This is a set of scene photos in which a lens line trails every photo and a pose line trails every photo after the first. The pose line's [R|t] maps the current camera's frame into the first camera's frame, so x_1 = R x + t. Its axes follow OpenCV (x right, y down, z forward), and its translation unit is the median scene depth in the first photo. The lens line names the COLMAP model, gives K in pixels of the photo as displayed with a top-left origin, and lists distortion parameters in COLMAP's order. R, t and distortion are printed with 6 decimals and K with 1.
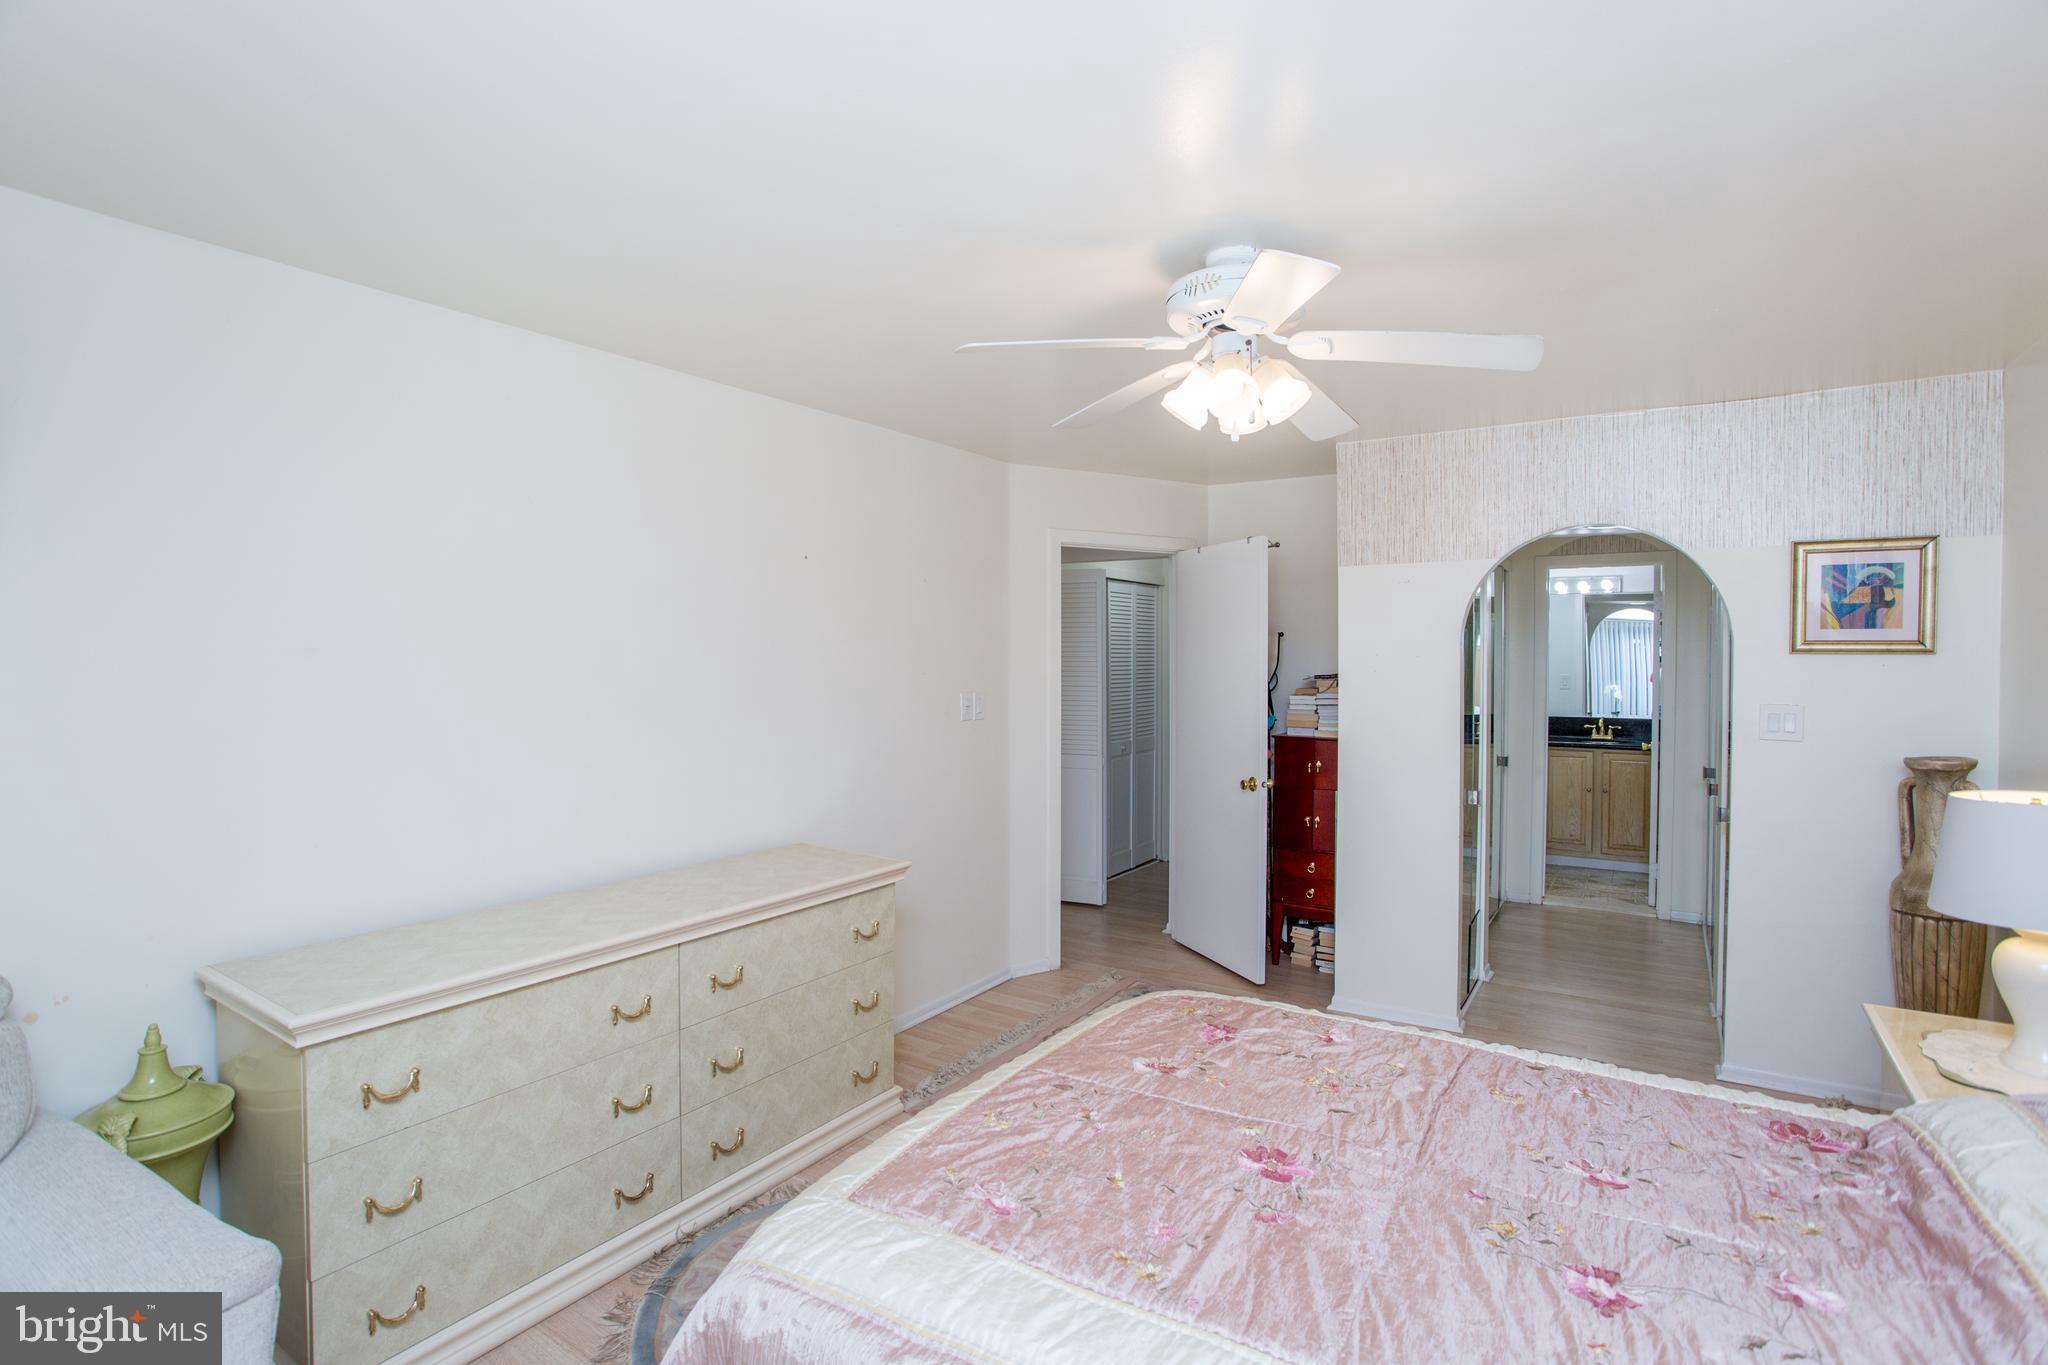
lens RADIAL K [[977.7, 0, 1020.3], [0, 977.7, 676.7], [0, 0, 1]] dist [-0.088597, 0.032133]
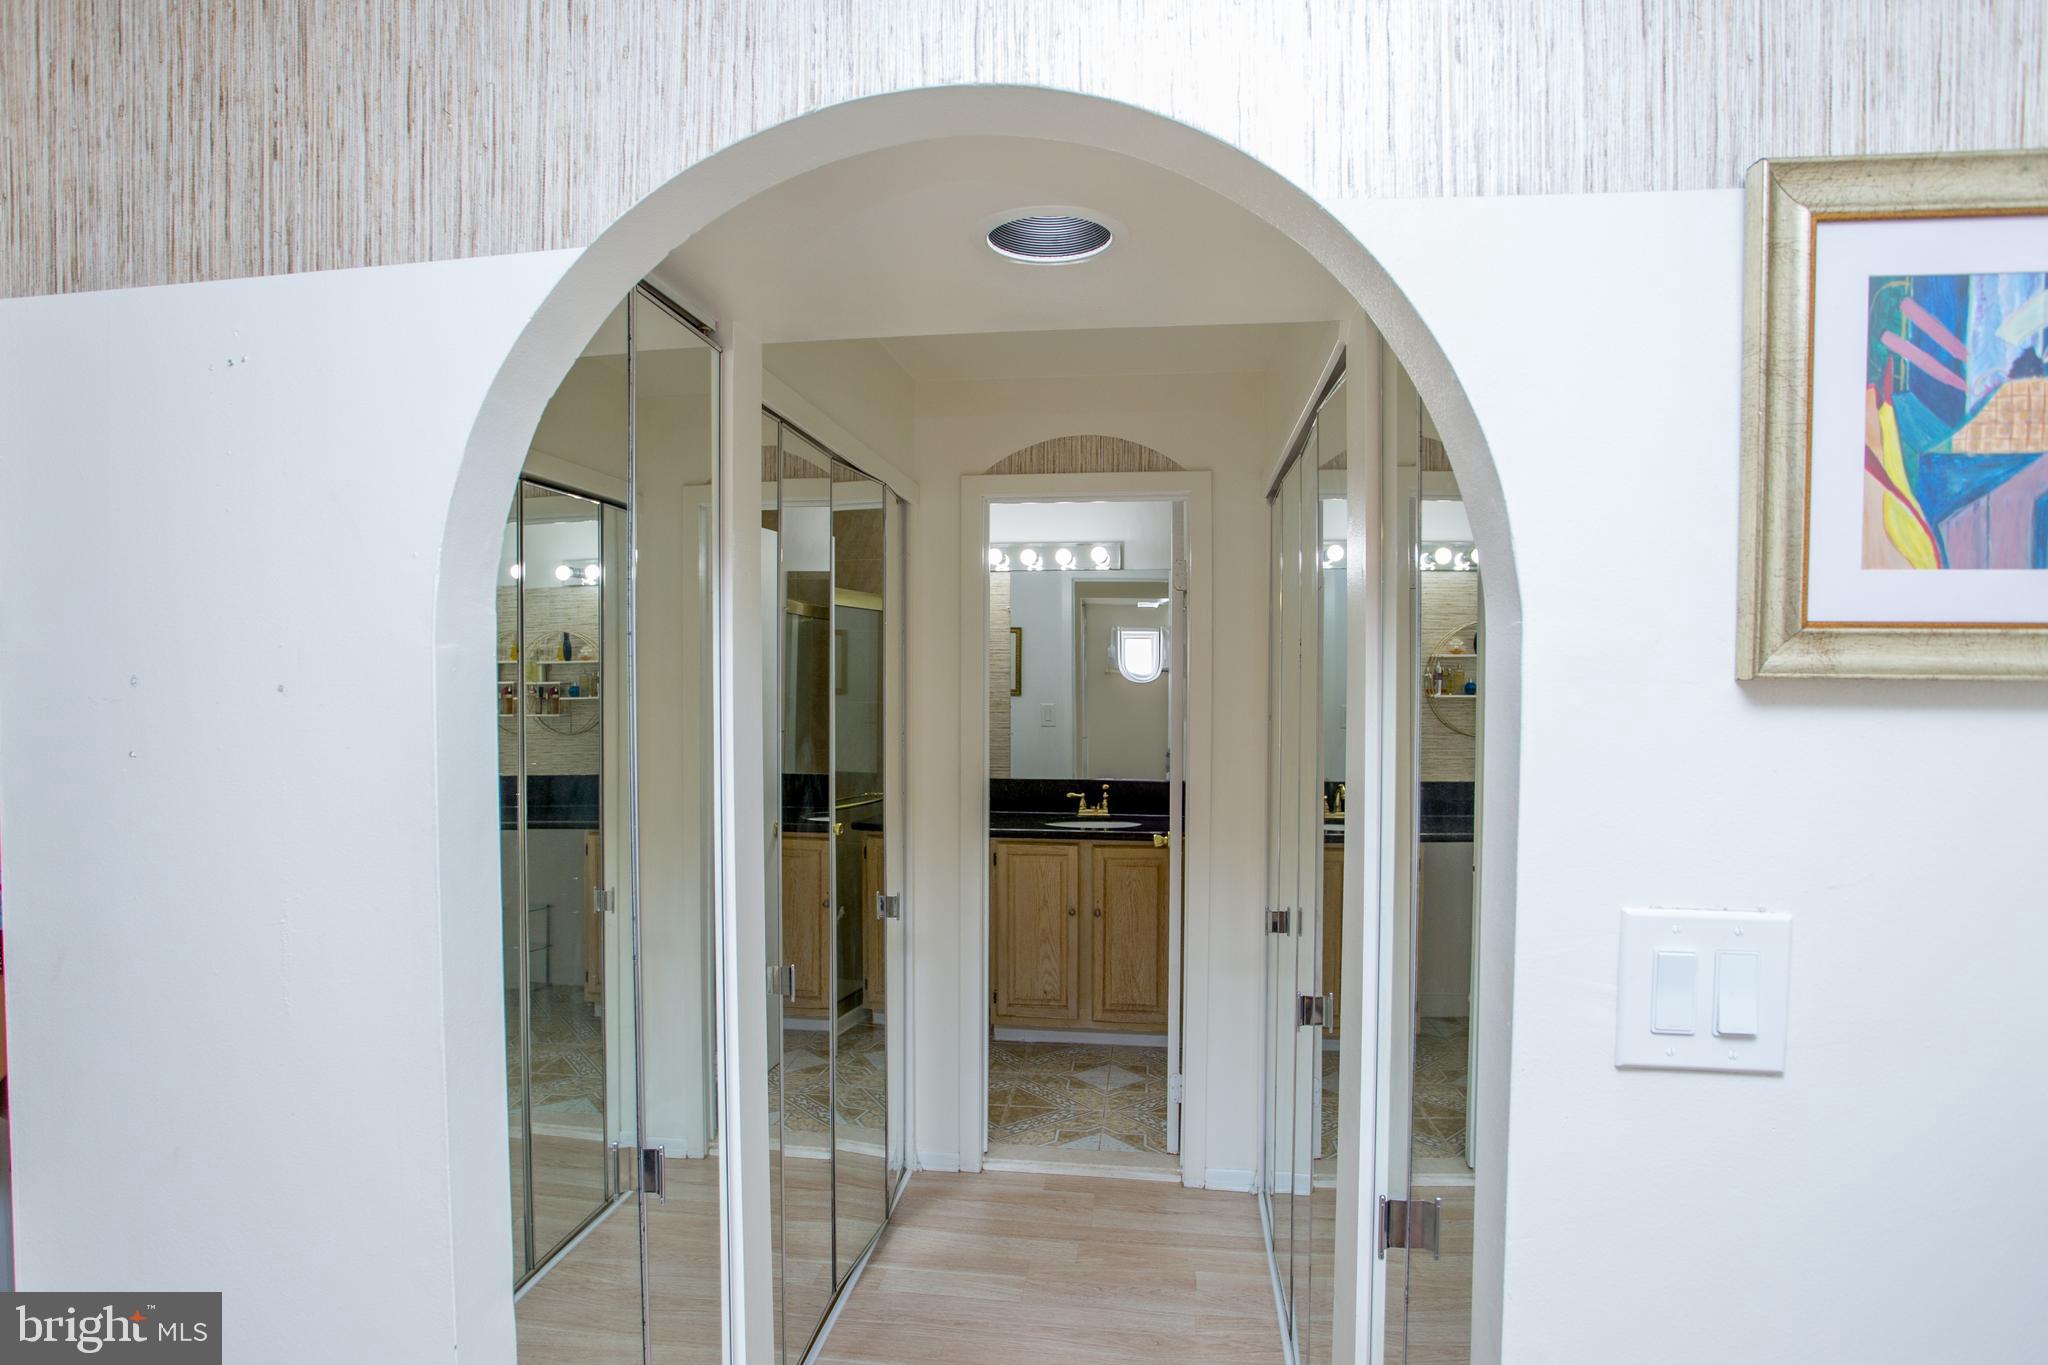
lens RADIAL K [[977.7, 0, 1020.3], [0, 977.7, 676.7], [0, 0, 1]] dist [-0.088597, 0.032133]
pose [[0.904318, 0.005736, 0.426821, 0.345632], [0.000895, 0.999882, -0.015333, -0.013379], [-0.426859, 0.014248, 0.904206, 0.521430]]
